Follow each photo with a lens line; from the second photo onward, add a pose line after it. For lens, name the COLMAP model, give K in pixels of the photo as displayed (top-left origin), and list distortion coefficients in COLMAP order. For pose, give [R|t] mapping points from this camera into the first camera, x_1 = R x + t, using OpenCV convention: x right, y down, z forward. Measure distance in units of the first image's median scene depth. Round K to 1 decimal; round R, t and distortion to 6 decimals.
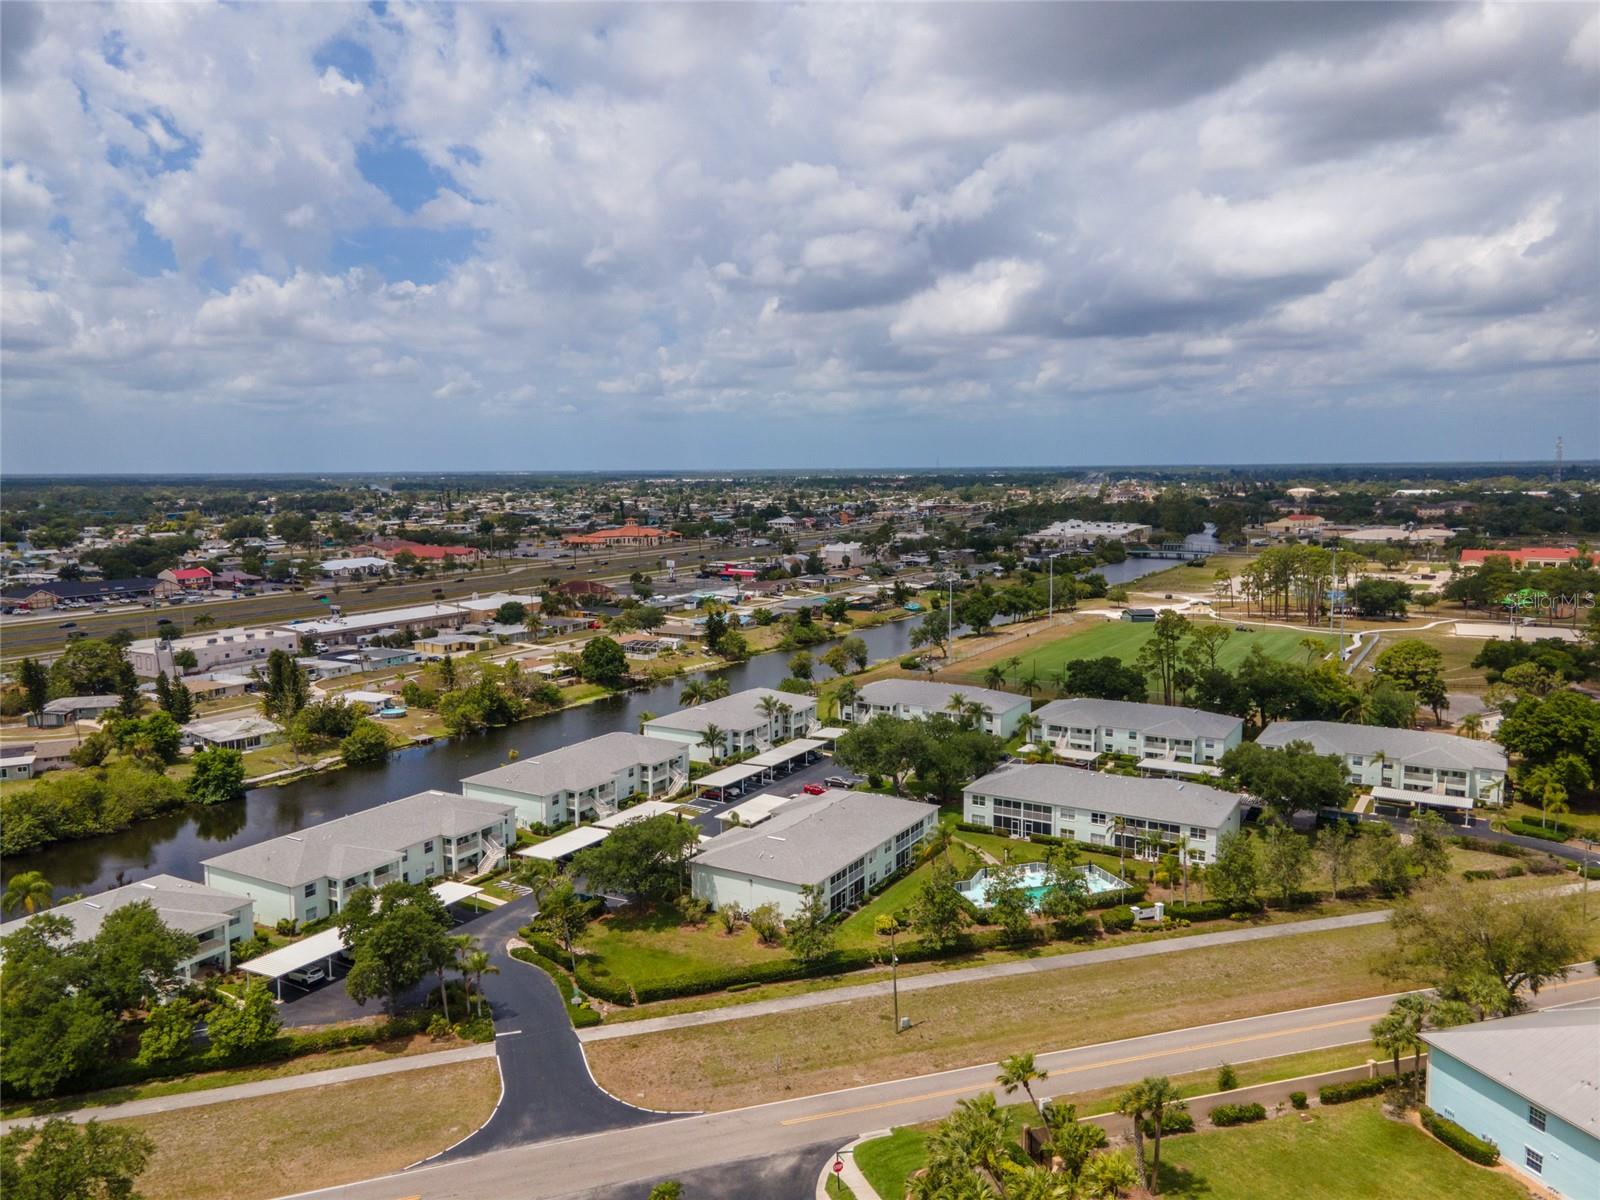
lens RADIAL K [[1173.8, 0, 800.0], [0, 1173.8, 600.0], [0, 0, 1]] dist [0.029342, -0.000439]
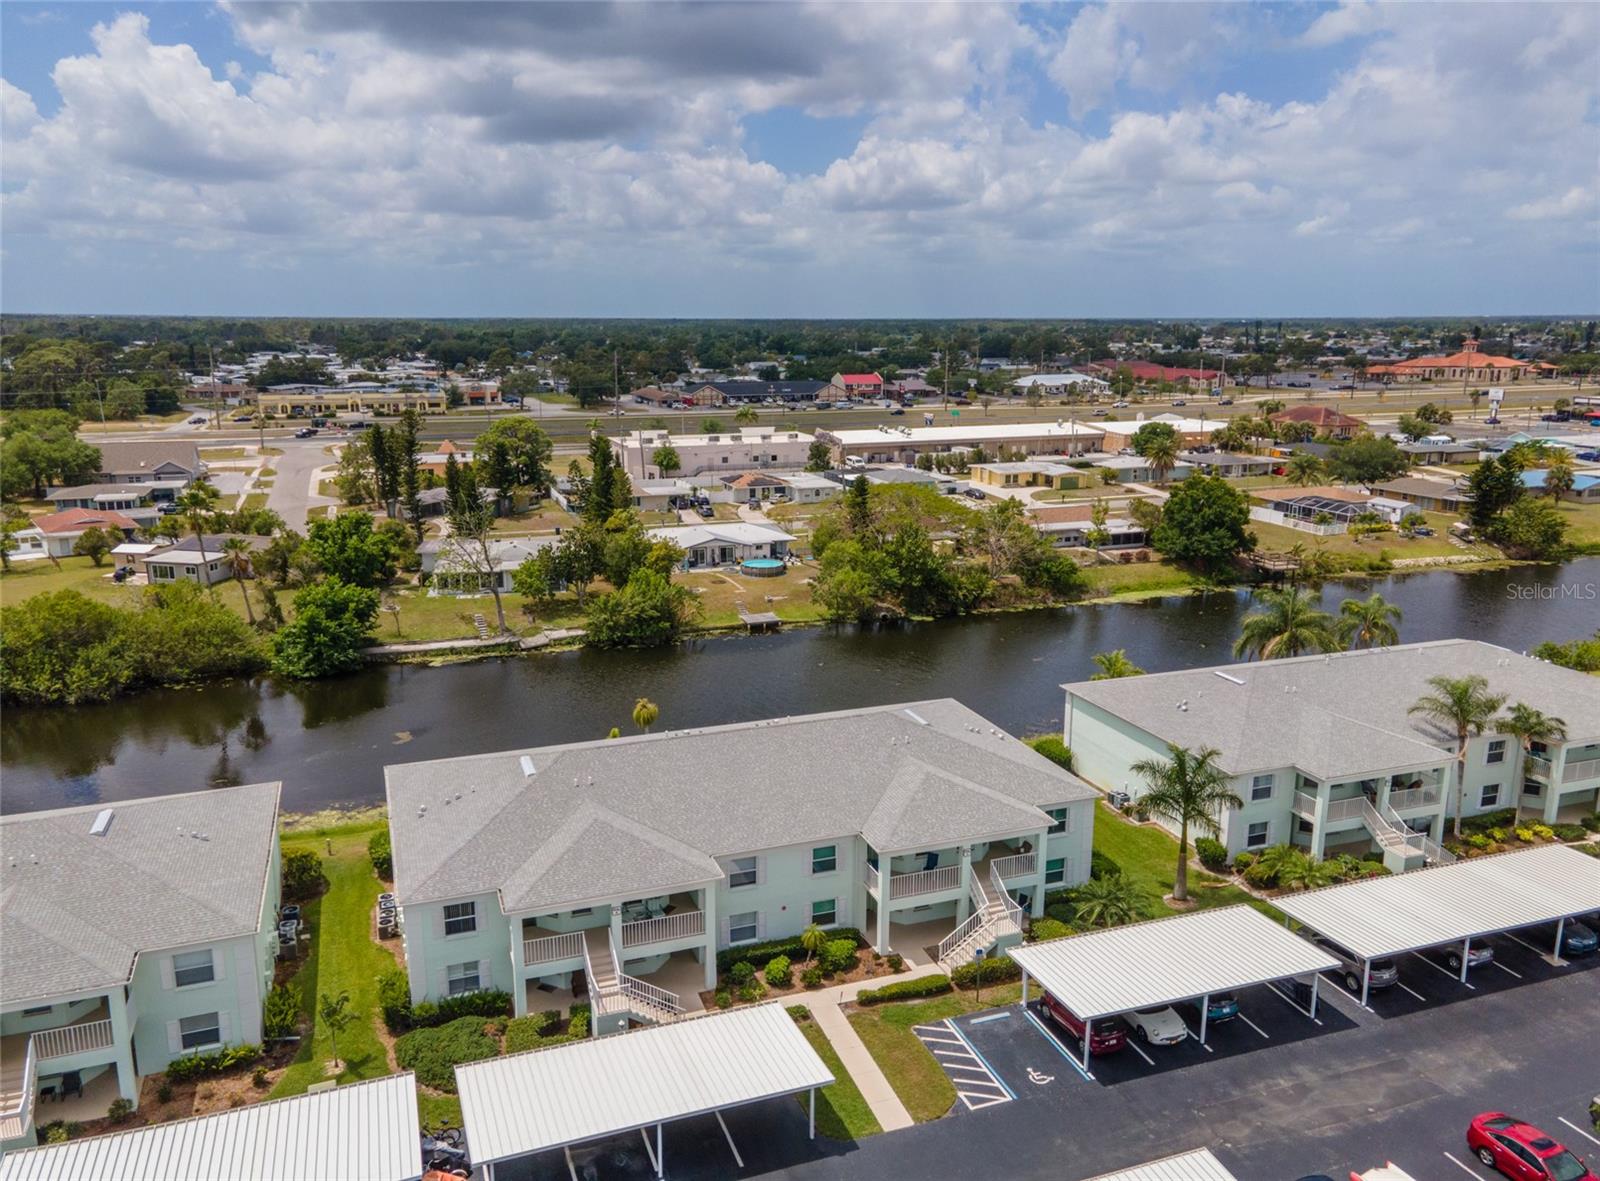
lens RADIAL K [[1182.4, 0, 800.0], [0, 1182.4, 590.5], [0, 0, 1]] dist [0.037744, 0.004009]
pose [[0.774434, 0.149894, -0.614642, 0.020588], [-0.079519, 0.986885, 0.140481, 0.021992], [0.627638, -0.059918, 0.776196, 0.491875]]
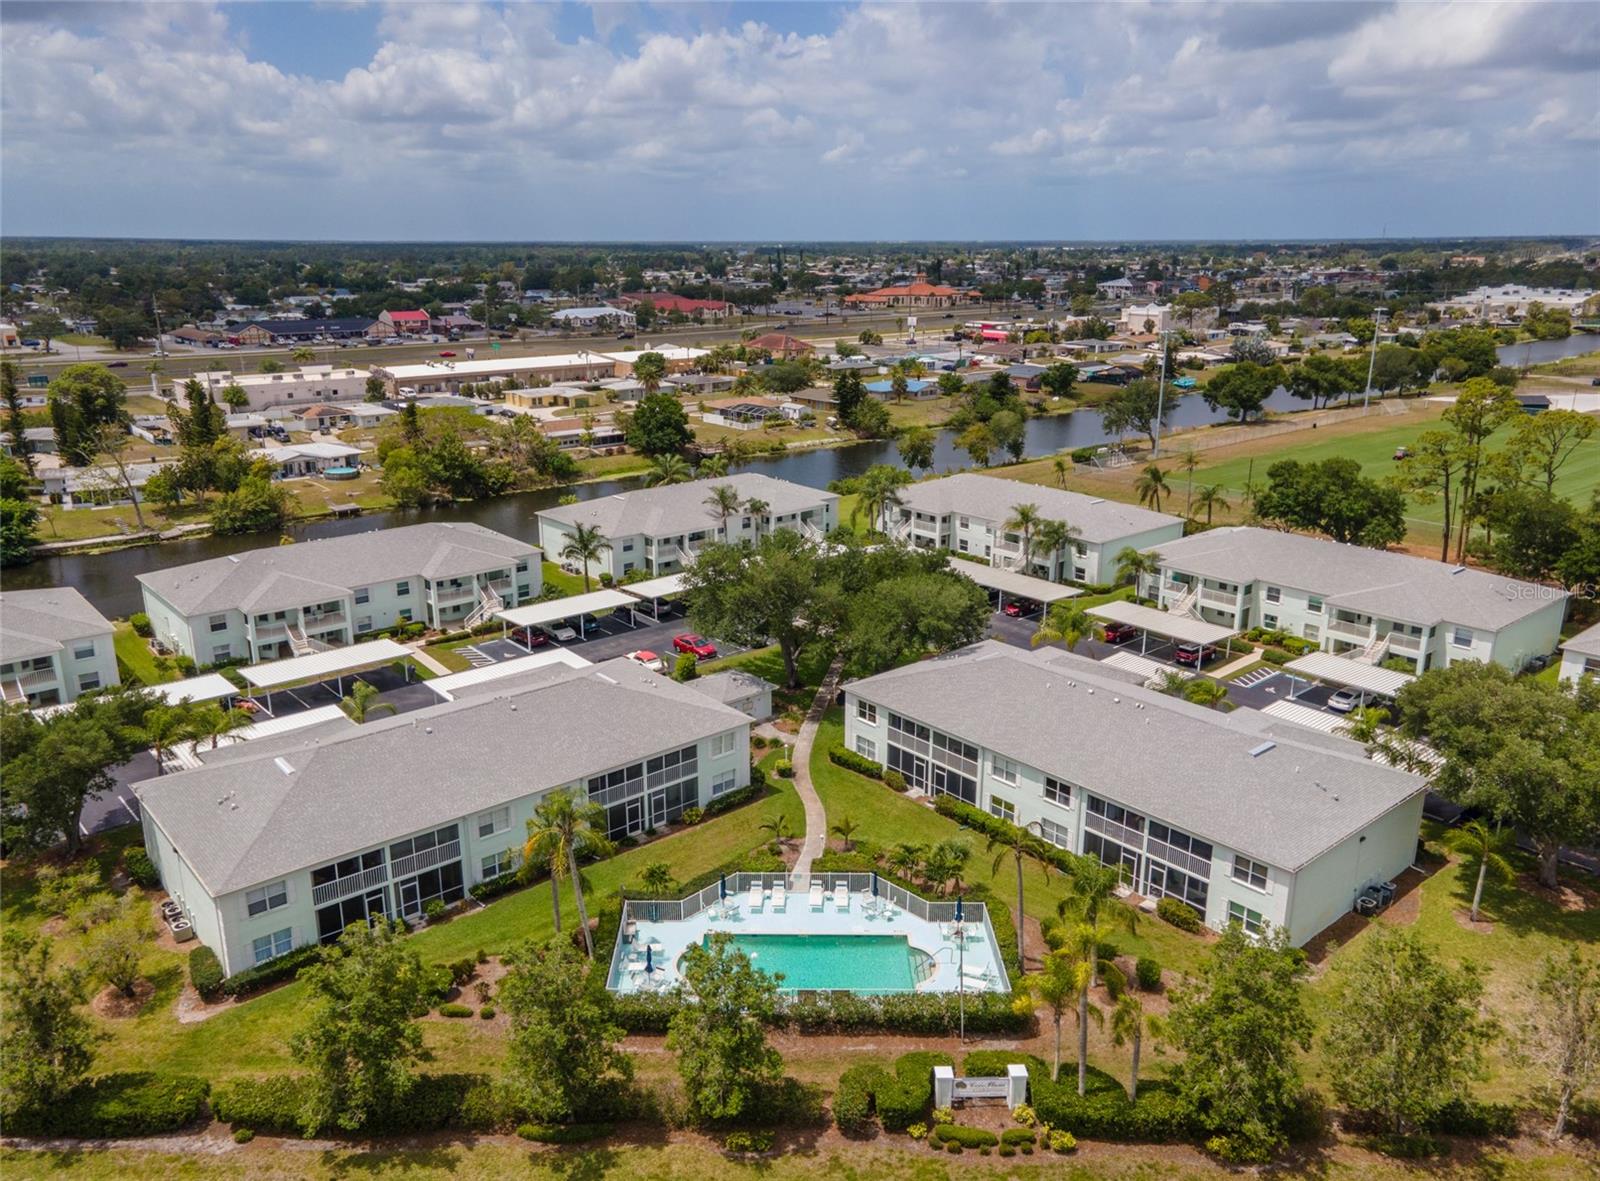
lens RADIAL K [[1182.4, 0, 800.0], [0, 1182.4, 590.5], [0, 0, 1]] dist [0.037744, 0.004009]
pose [[0.947228, 0.097900, -0.305244, 0.164799], [-0.043482, 0.982663, 0.180232, 0.015180], [0.317597, -0.157448, 0.935063, 0.304171]]
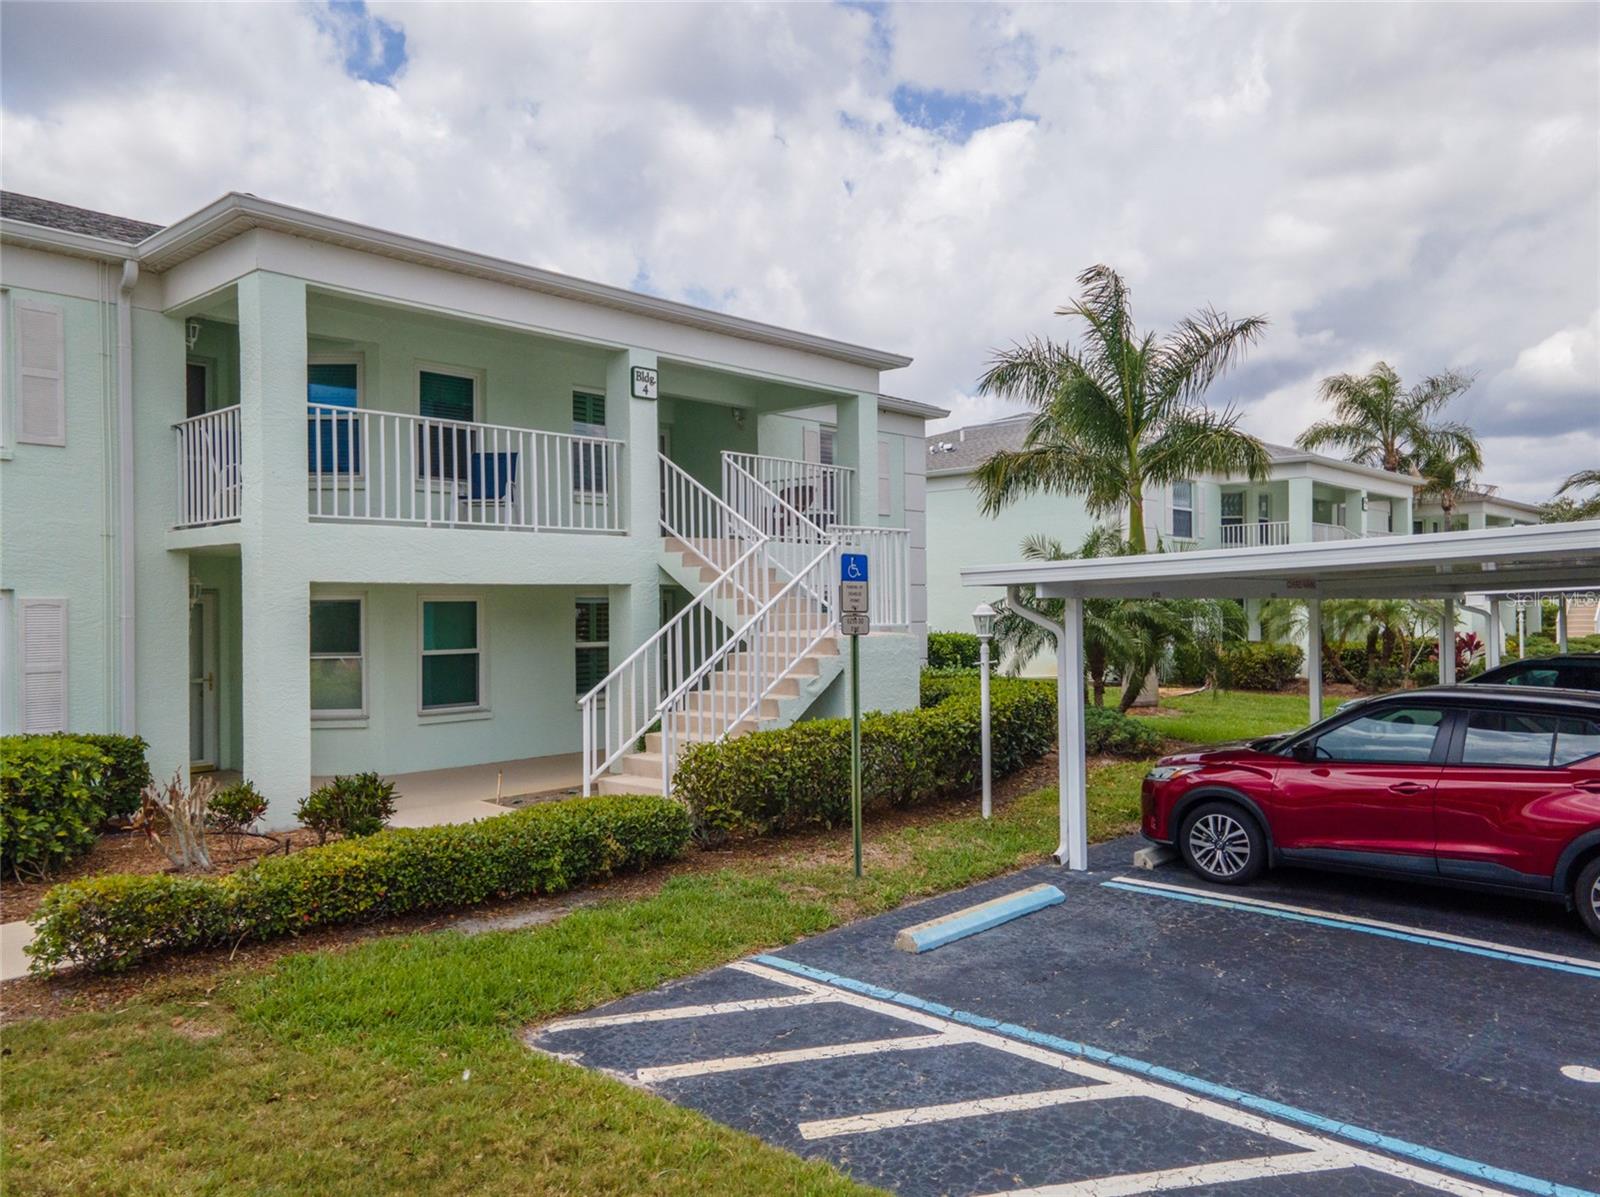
lens RADIAL K [[1174.0, 0, 800.0], [0, 1174.0, 598.5], [0, 0, 1]] dist [-0.000174, -0.000212]
pose [[0.977520, 0.004077, -0.210804, -0.059051], [-0.027710, 0.993625, -0.109273, 0.107142], [0.209015, 0.112658, 0.971402, 0.619823]]
